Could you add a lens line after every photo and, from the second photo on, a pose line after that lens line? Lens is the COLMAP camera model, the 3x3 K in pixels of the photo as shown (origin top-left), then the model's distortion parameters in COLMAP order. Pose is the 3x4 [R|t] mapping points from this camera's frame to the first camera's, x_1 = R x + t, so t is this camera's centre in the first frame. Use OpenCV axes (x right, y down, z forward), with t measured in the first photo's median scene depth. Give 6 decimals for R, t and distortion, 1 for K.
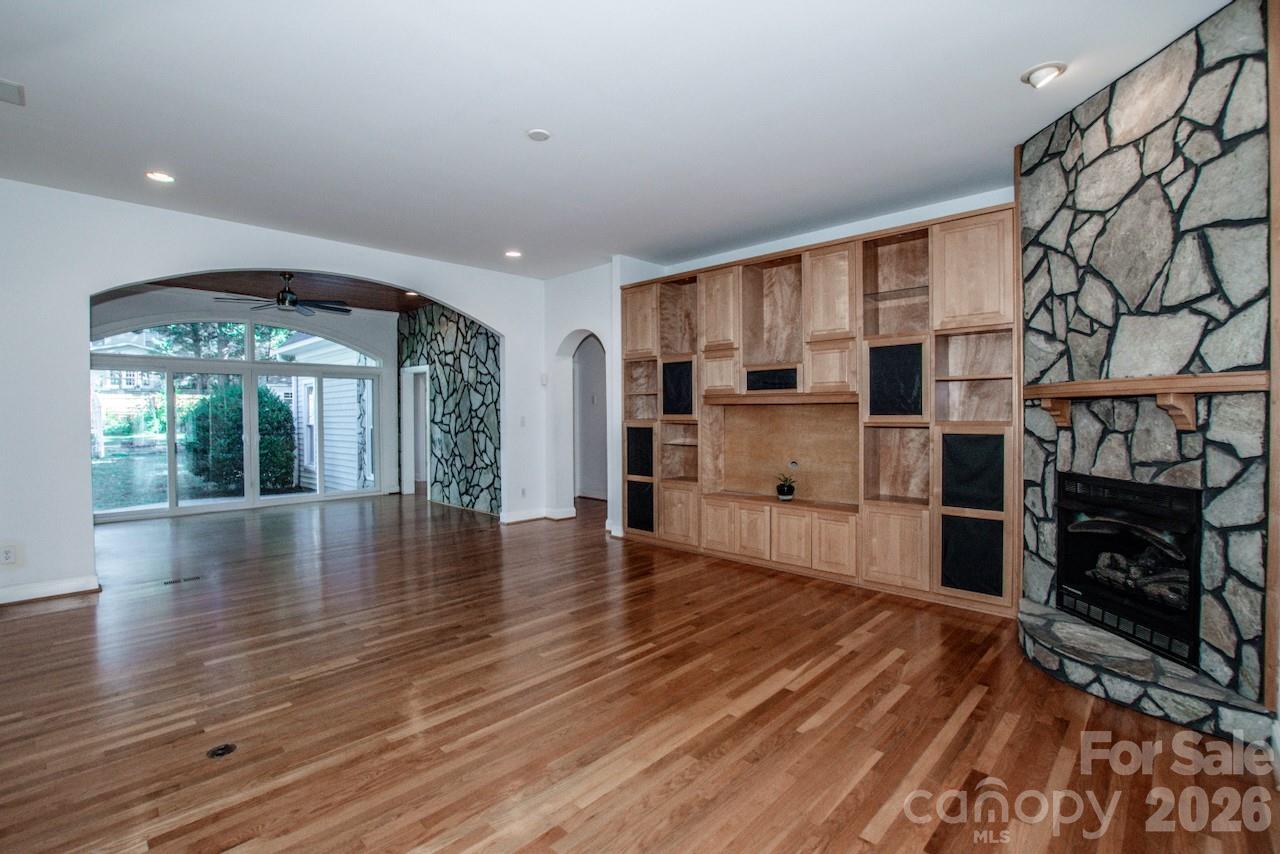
lens RADIAL K [[588.9, 0, 658.9], [0, 588.9, 414.4], [0, 0, 1]] dist [-0.034086, 0.004616]
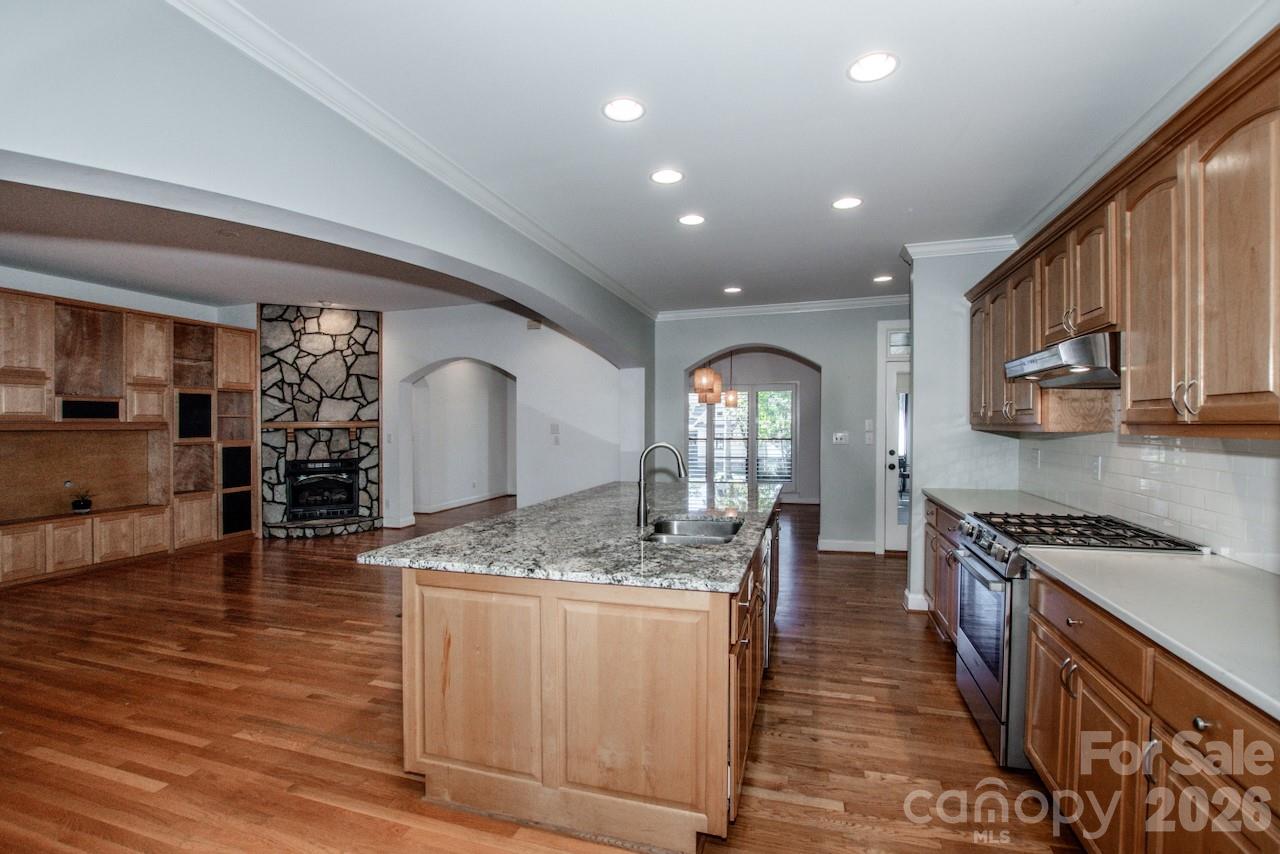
lens RADIAL K [[588.9, 0, 639.1], [0, 588.9, 424.0], [0, 0, 1]] dist [-0.034086, 0.004616]
pose [[-0.450832, 0.006223, 0.892587, -2.082358], [0.010170, 0.999947, -0.001835, -0.027729], [-0.892551, 0.008250, -0.450871, 0.849673]]
